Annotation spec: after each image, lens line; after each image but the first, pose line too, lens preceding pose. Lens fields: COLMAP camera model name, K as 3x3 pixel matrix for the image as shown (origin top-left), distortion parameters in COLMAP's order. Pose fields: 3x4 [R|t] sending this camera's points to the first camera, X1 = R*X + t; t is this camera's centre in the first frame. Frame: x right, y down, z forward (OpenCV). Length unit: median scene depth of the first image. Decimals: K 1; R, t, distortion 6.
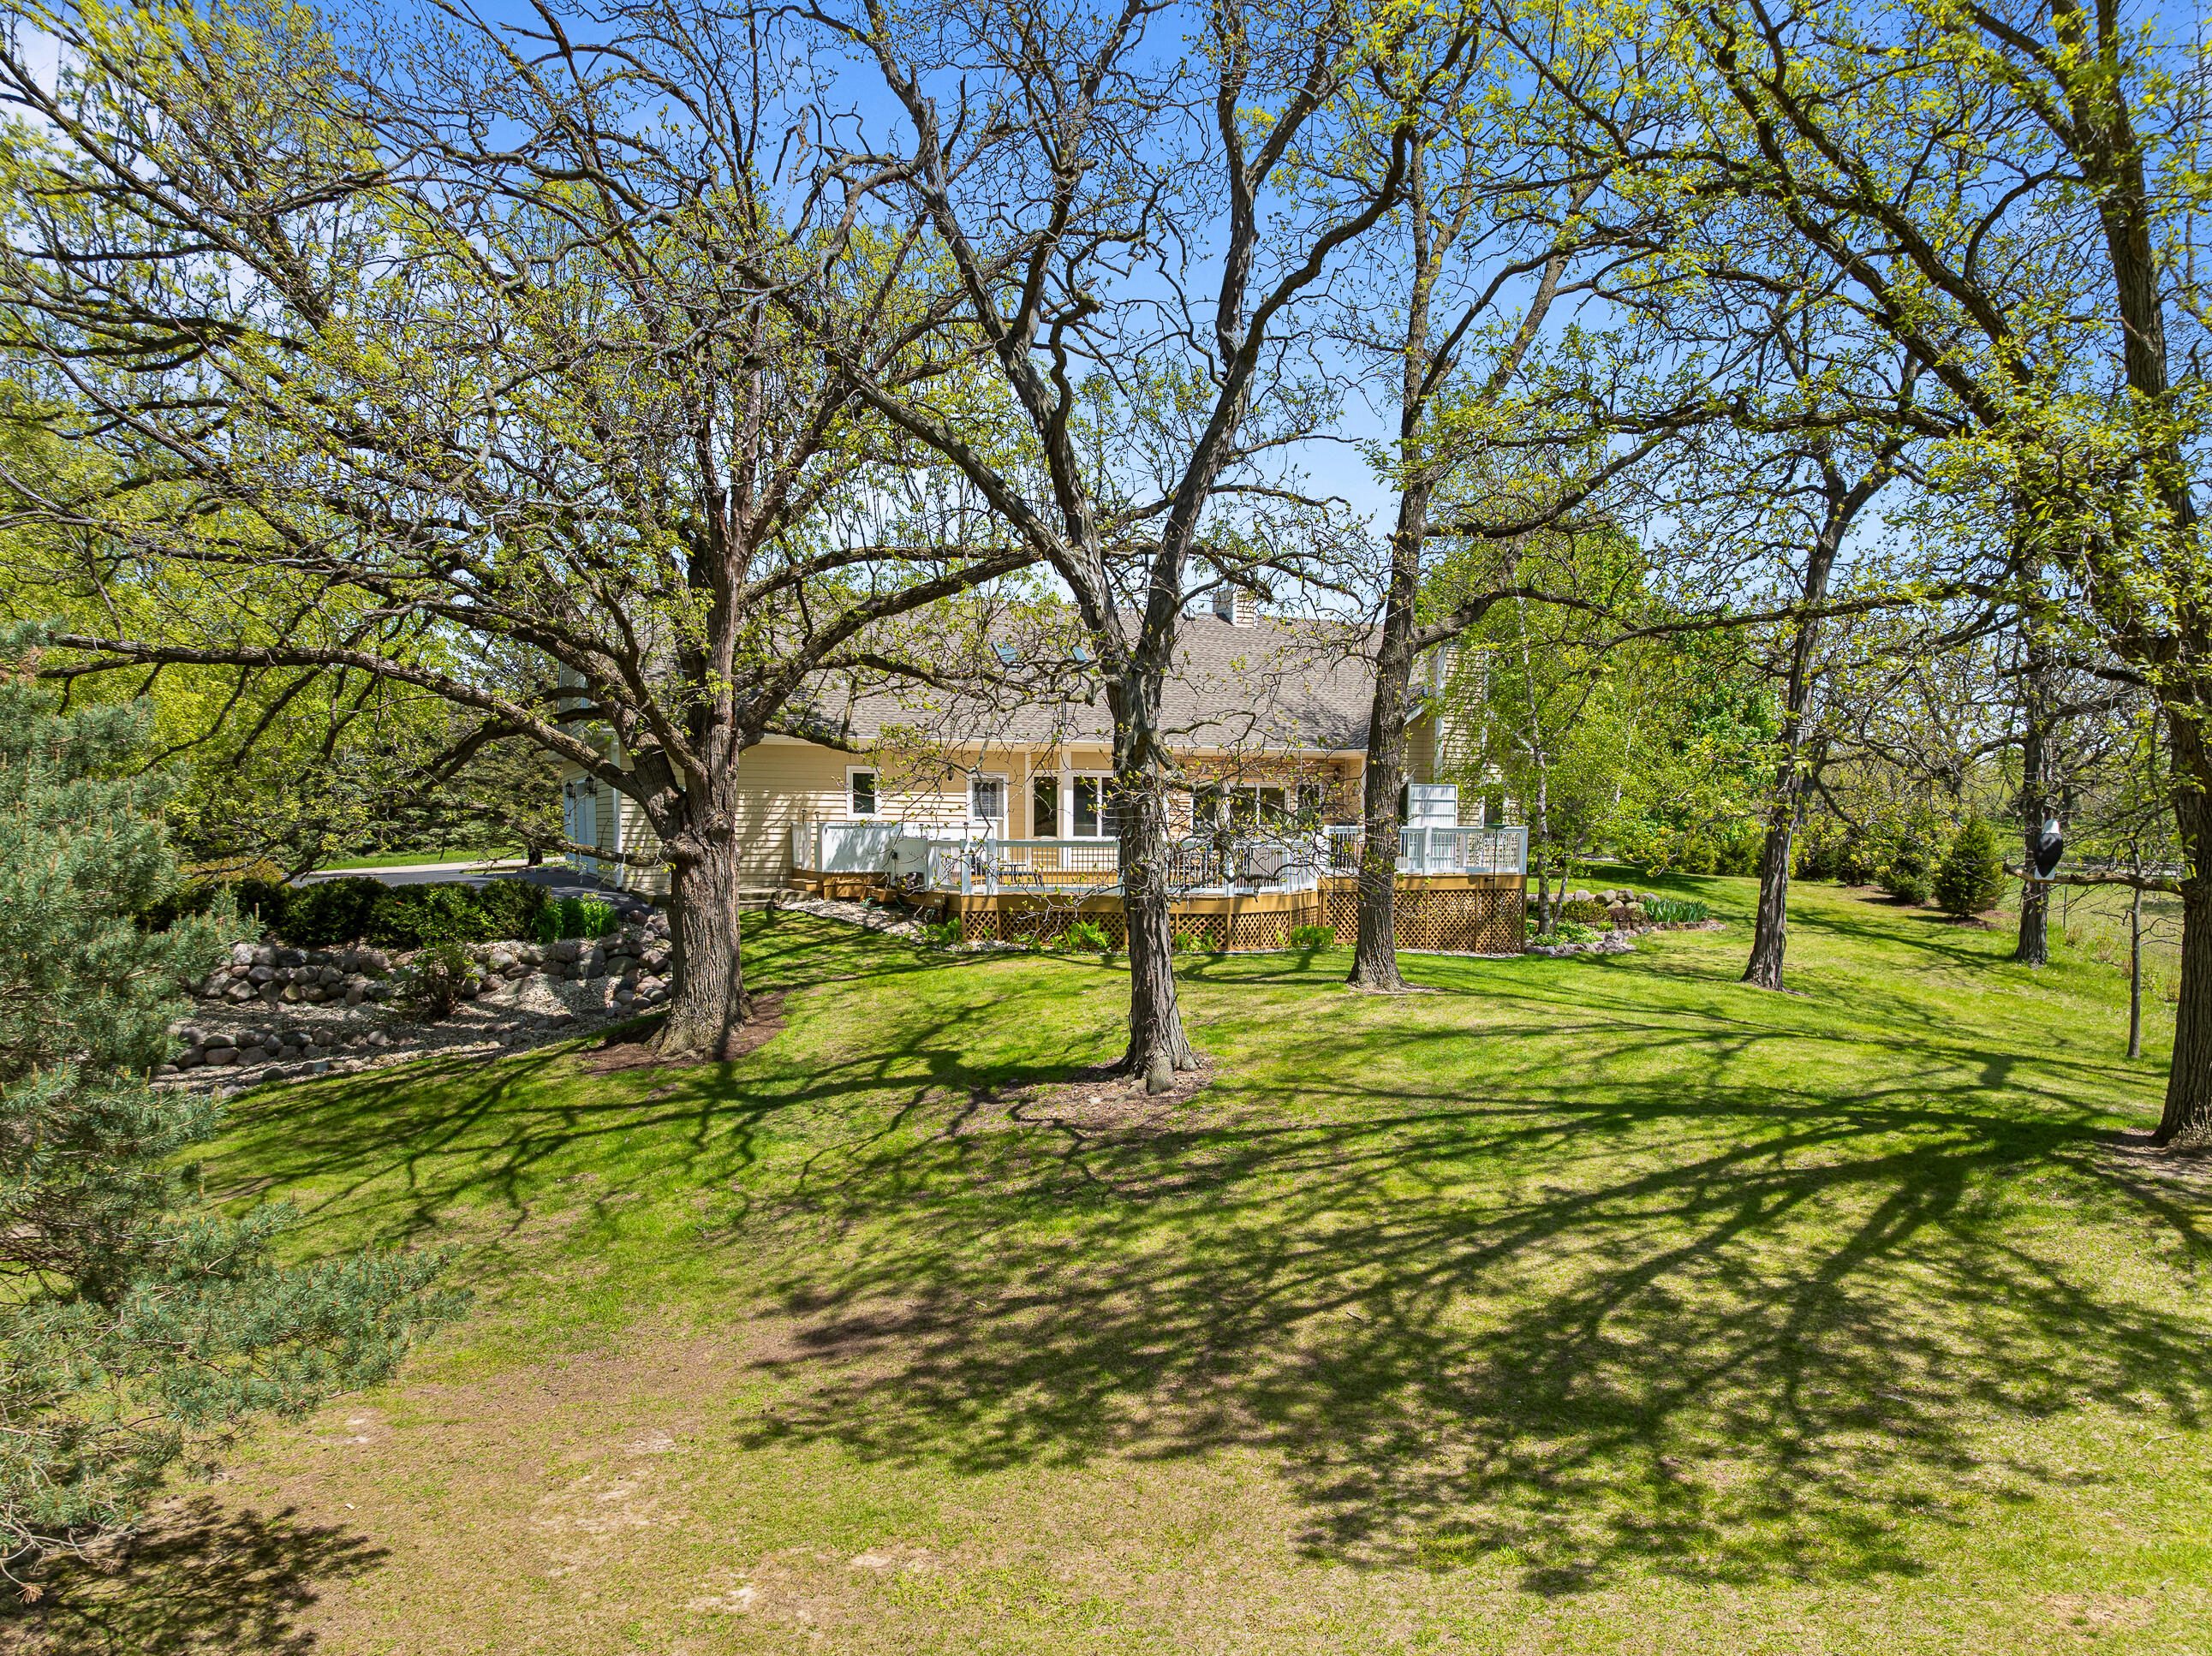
lens RADIAL K [[1662.8, 0, 1100.7], [0, 1662.8, 836.8], [0, 0, 1]] dist [-0.093269, -0.000397]
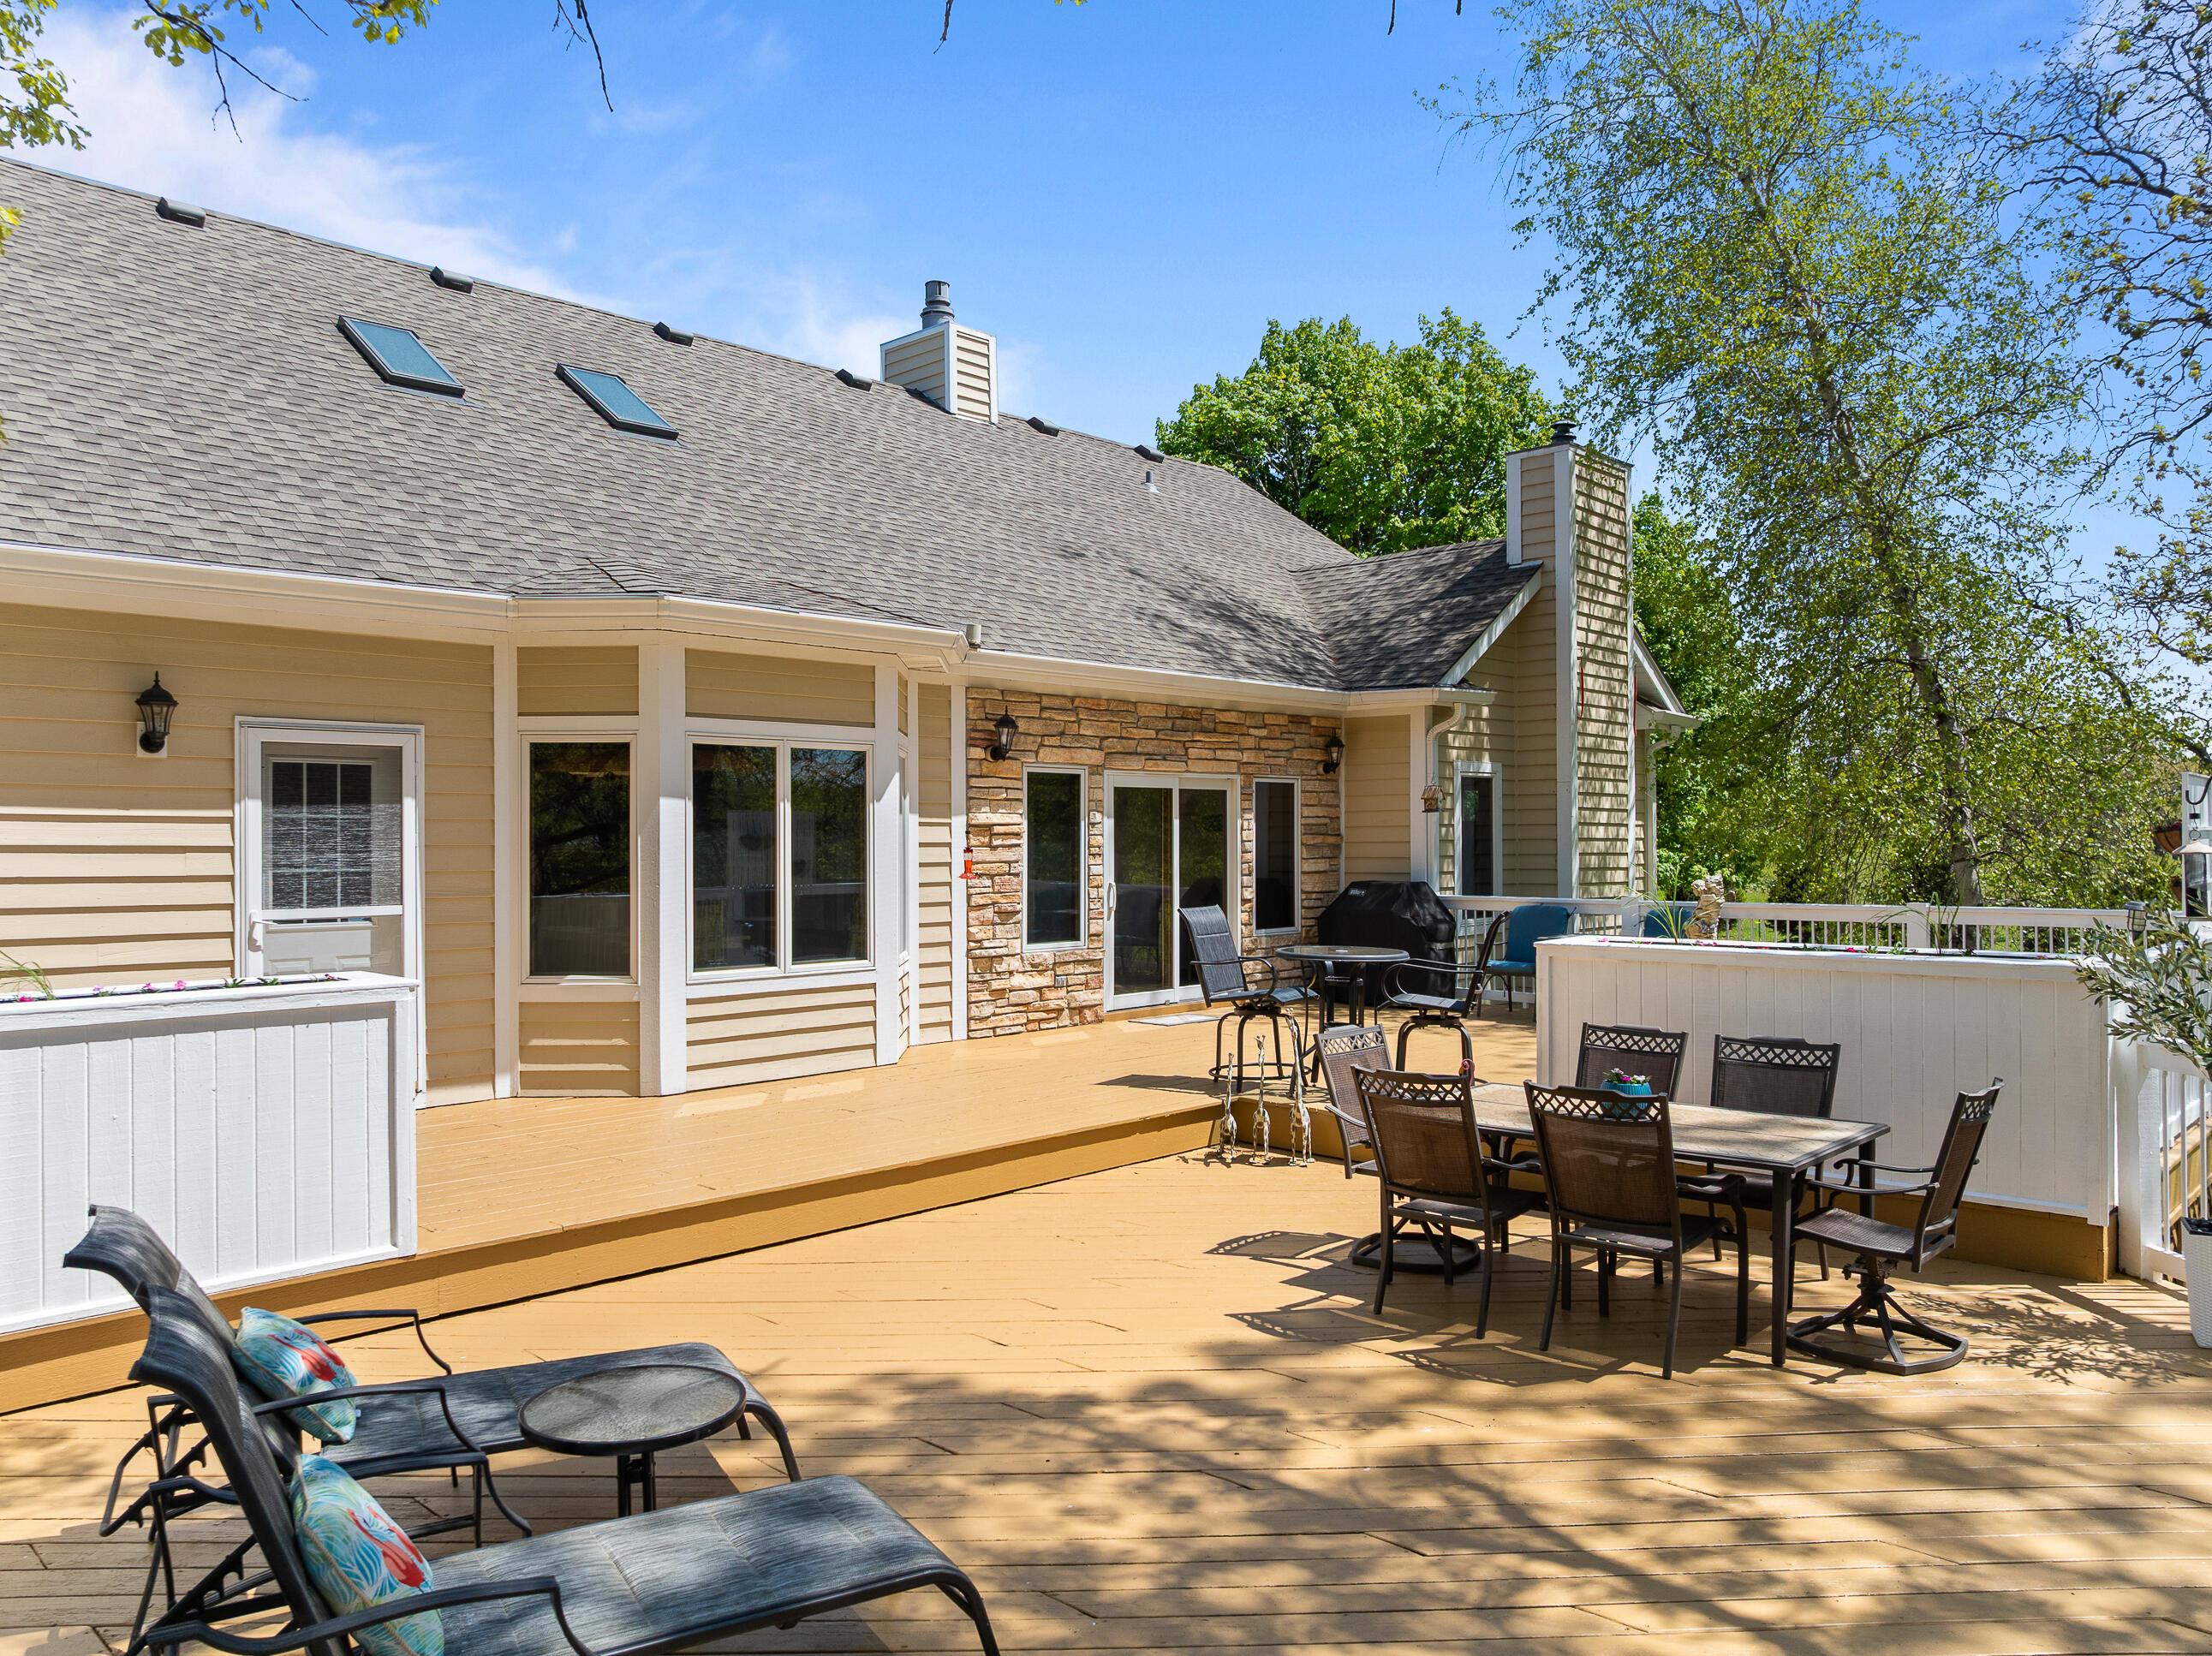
lens RADIAL K [[1583.1, 0, 1123.1], [0, 1583.1, 833.9], [0, 0, 1]] dist [-0.037516, -0.005724]
pose [[0.903692, -0.011364, 0.428032, -0.080861], [0.015713, 0.999855, -0.006629, -0.025568], [-0.427894, 0.012716, 0.903739, 0.982165]]
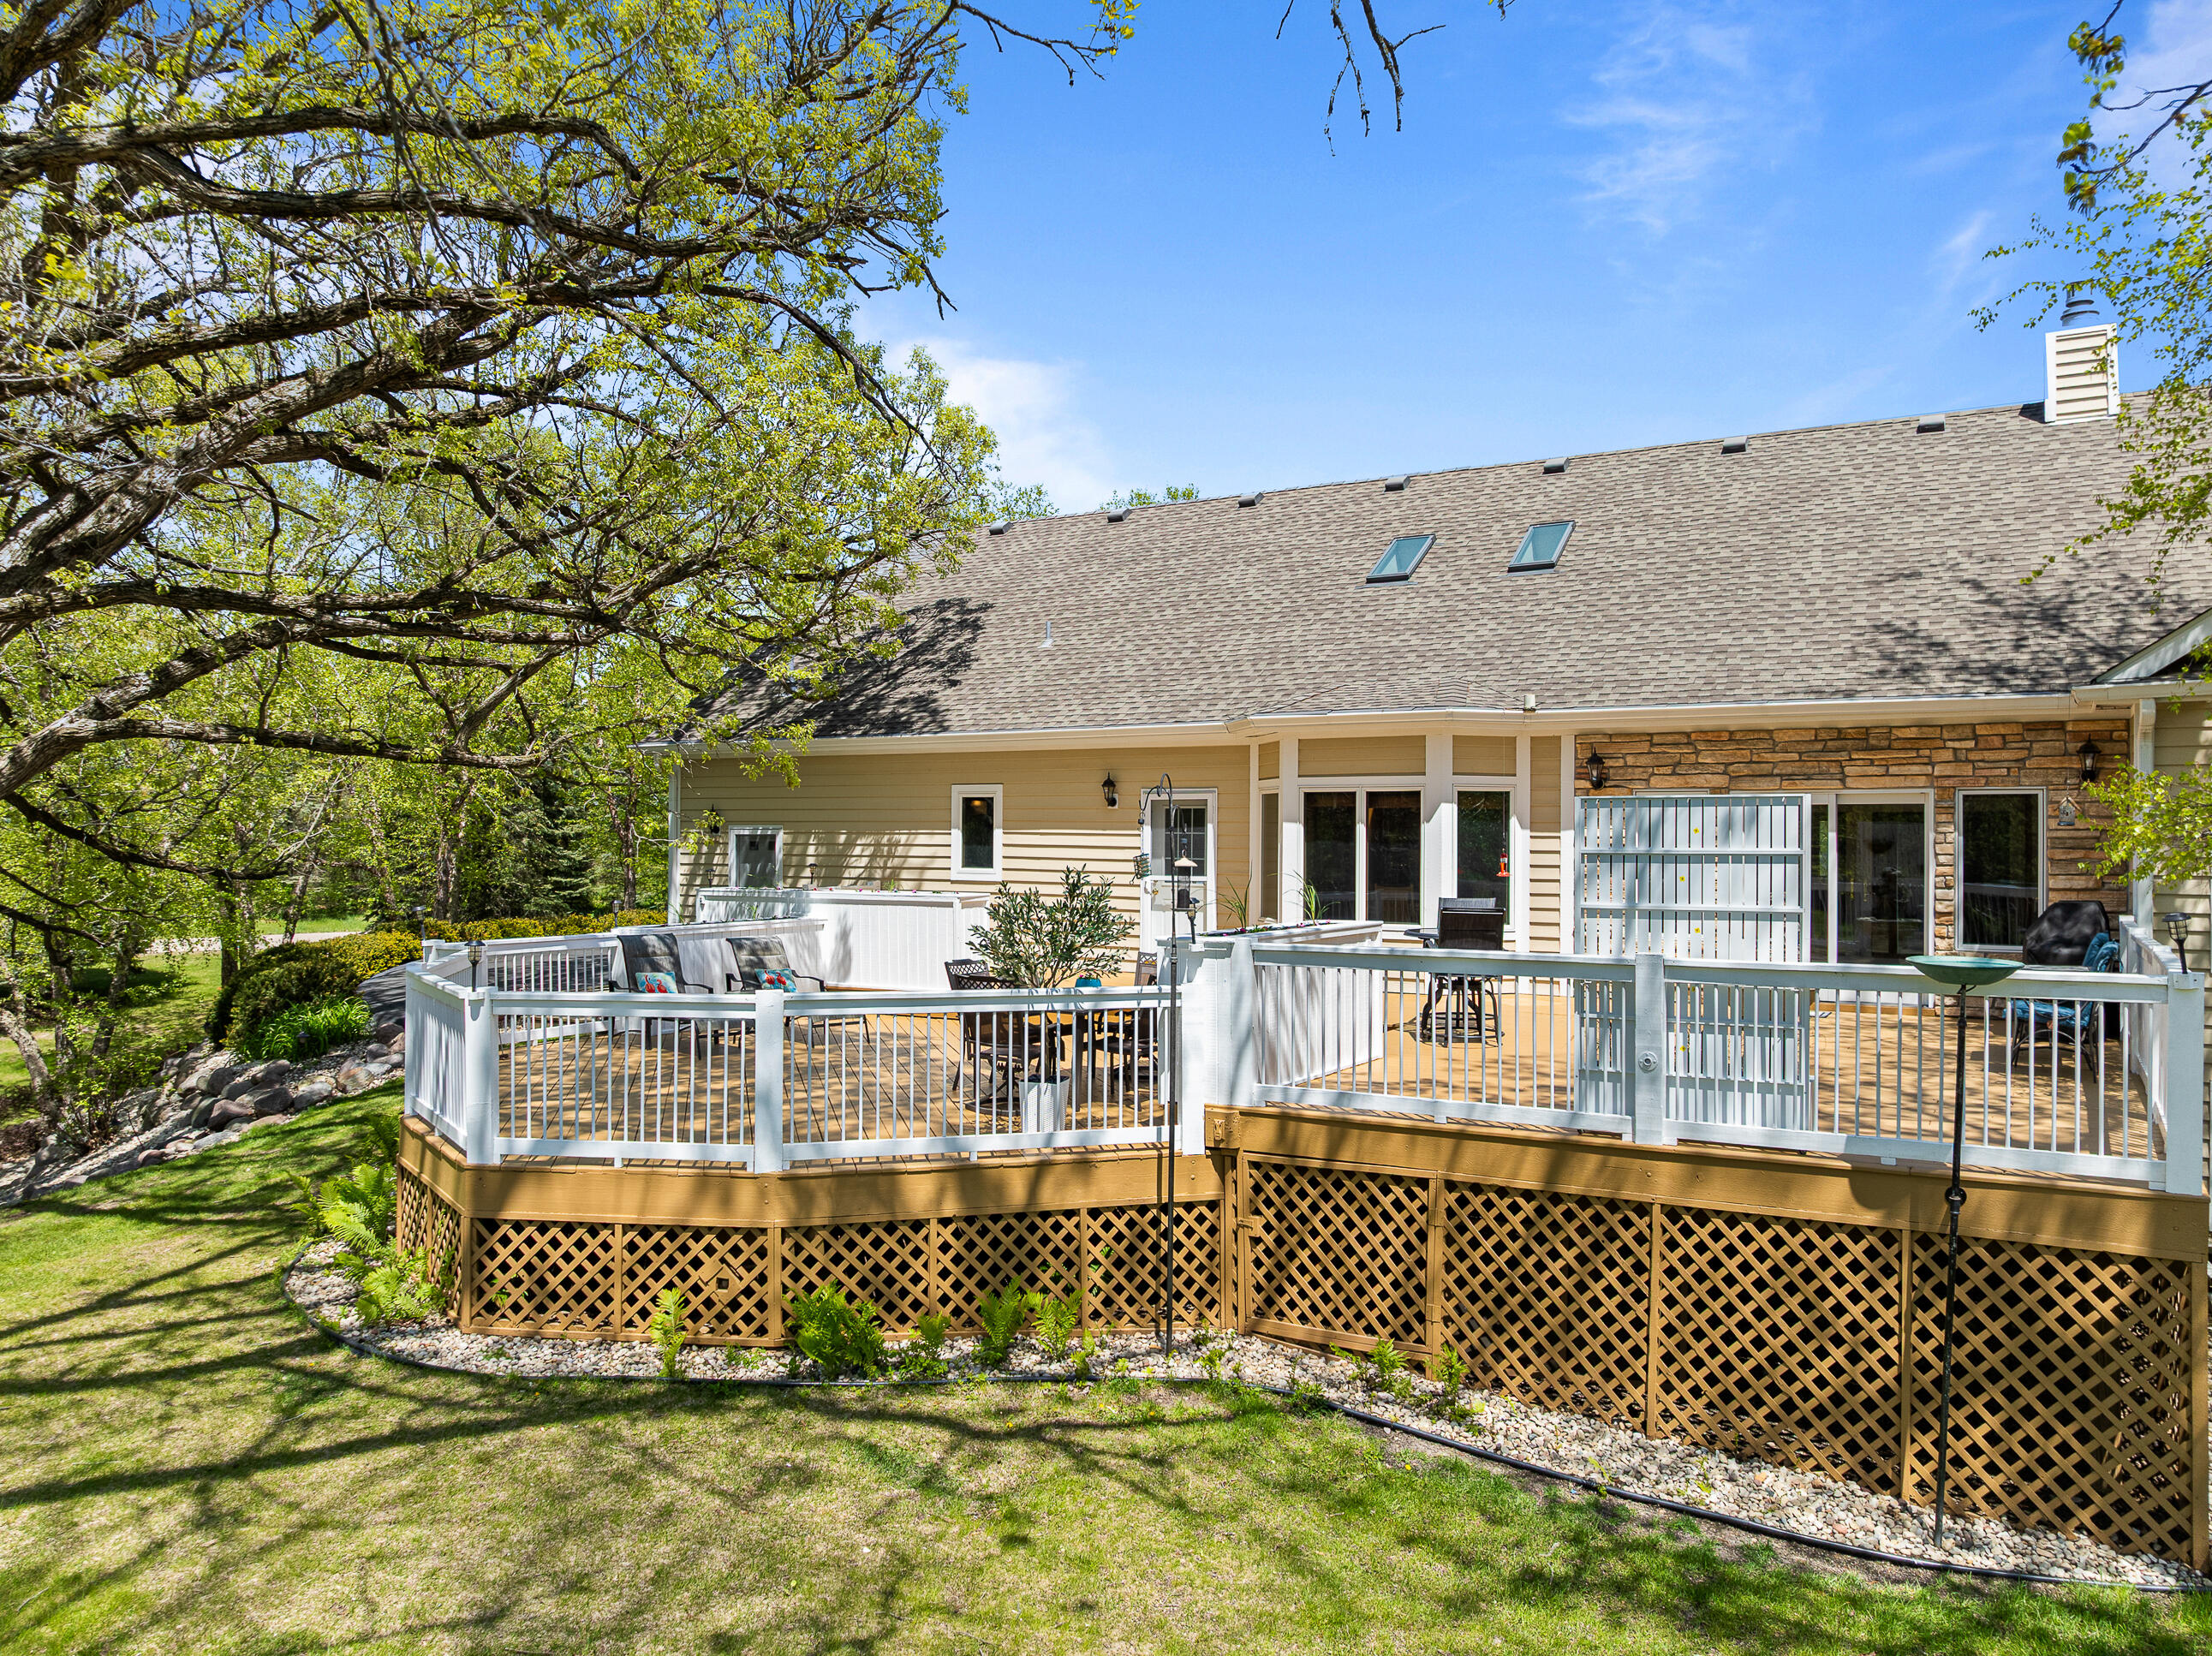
lens RADIAL K [[1583.1, 0, 1091.5], [0, 1583.1, 823.7], [0, 0, 1]] dist [-0.037516, -0.005724]
pose [[0.591885, -0.010386, -0.805956, 0.399923], [-0.005115, 0.999848, -0.016641, -0.026175], [0.806006, 0.013972, 0.591742, 0.907715]]
